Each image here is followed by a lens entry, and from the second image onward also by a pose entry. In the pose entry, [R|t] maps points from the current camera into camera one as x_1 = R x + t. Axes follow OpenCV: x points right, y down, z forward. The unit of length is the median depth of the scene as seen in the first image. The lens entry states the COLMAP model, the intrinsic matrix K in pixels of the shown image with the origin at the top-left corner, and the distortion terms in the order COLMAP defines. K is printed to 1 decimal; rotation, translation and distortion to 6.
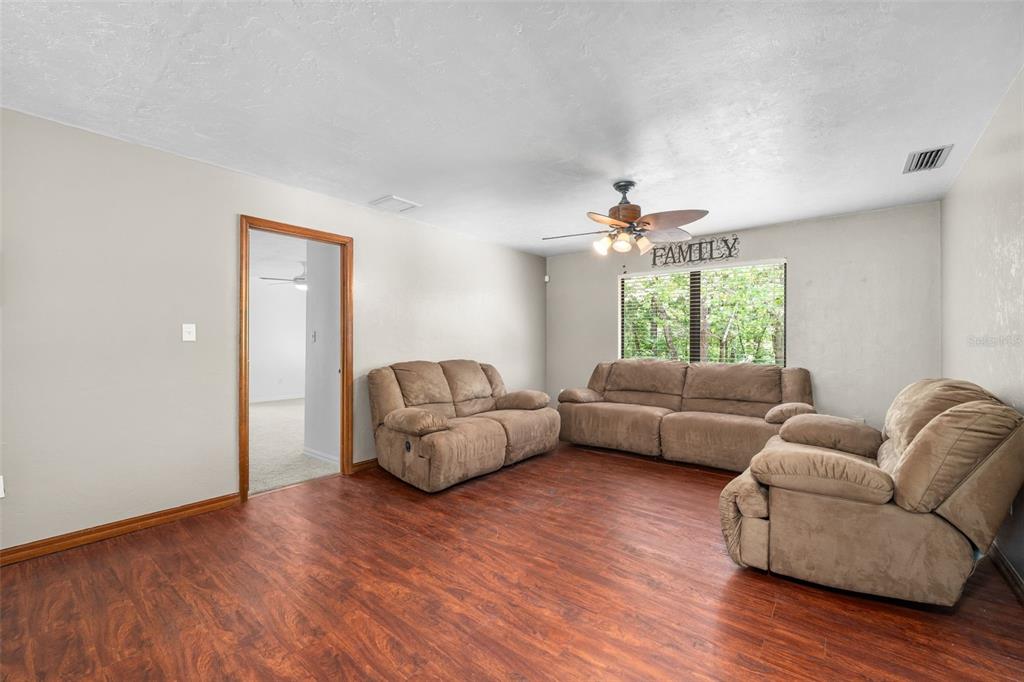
lens RADIAL K [[423.5, 0, 512.5], [0, 423.5, 341.1], [0, 0, 1]] dist [0.001958, -0.000646]
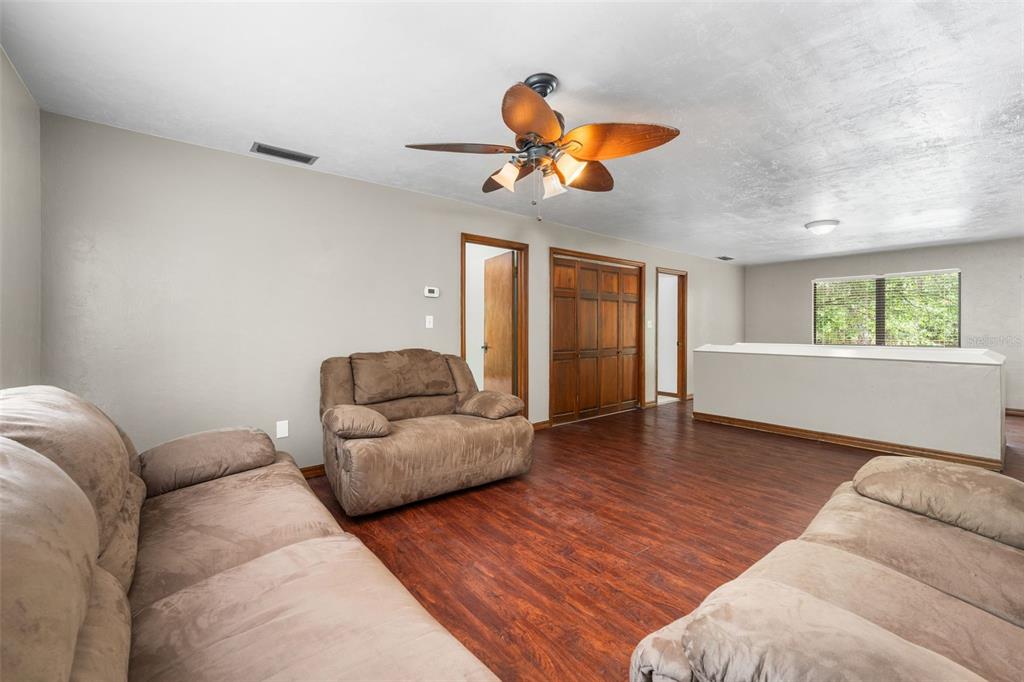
lens RADIAL K [[423.5, 0, 512.3], [0, 423.5, 335.4], [0, 0, 1]] dist [0.001958, -0.000646]
pose [[-0.978054, -0.006565, 0.208247, 0.204478], [-0.004537, 0.999938, 0.010214, 0.008304], [-0.208301, 0.009045, -0.978023, 1.959146]]
